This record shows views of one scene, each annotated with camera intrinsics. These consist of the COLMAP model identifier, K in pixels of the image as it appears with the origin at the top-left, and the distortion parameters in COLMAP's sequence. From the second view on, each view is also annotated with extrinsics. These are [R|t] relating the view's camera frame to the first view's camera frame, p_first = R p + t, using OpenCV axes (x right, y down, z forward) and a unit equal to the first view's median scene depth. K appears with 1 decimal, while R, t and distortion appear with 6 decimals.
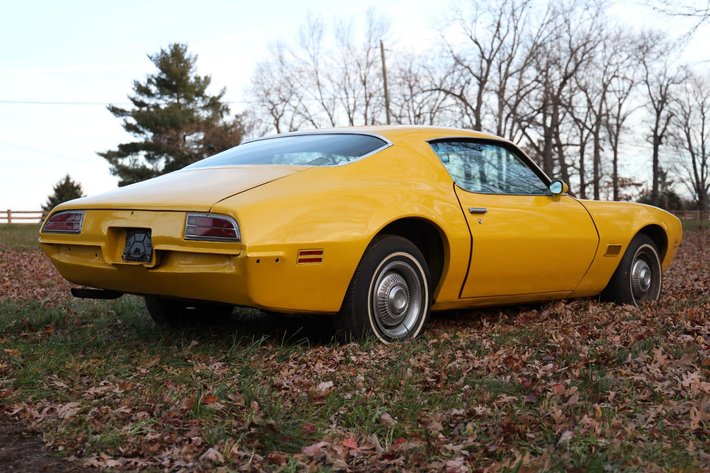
lens RADIAL K [[989.5, 0, 355.0], [0, 989.5, 236.5], [0, 0, 1]] dist [0.164010, 0.035702]
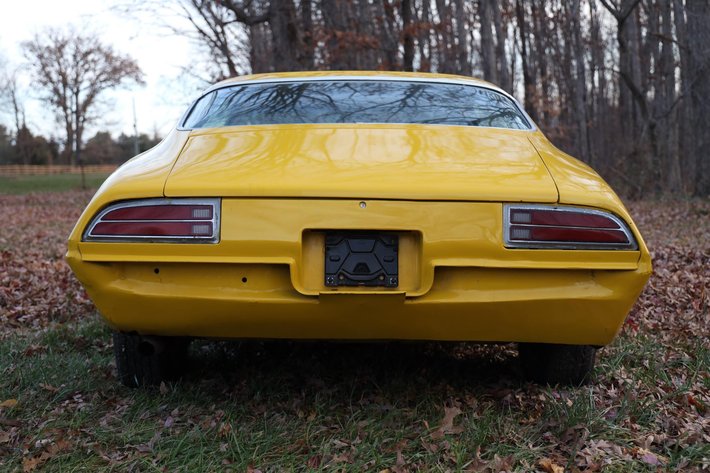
lens RADIAL K [[989.5, 0, 355.0], [0, 989.5, 236.5], [0, 0, 1]] dist [0.164010, 0.035702]
pose [[0.741452, -0.037464, 0.669960, -0.624855], [0.013868, 0.999082, 0.040521, -0.028659], [-0.670863, -0.020754, 0.741291, 0.589521]]
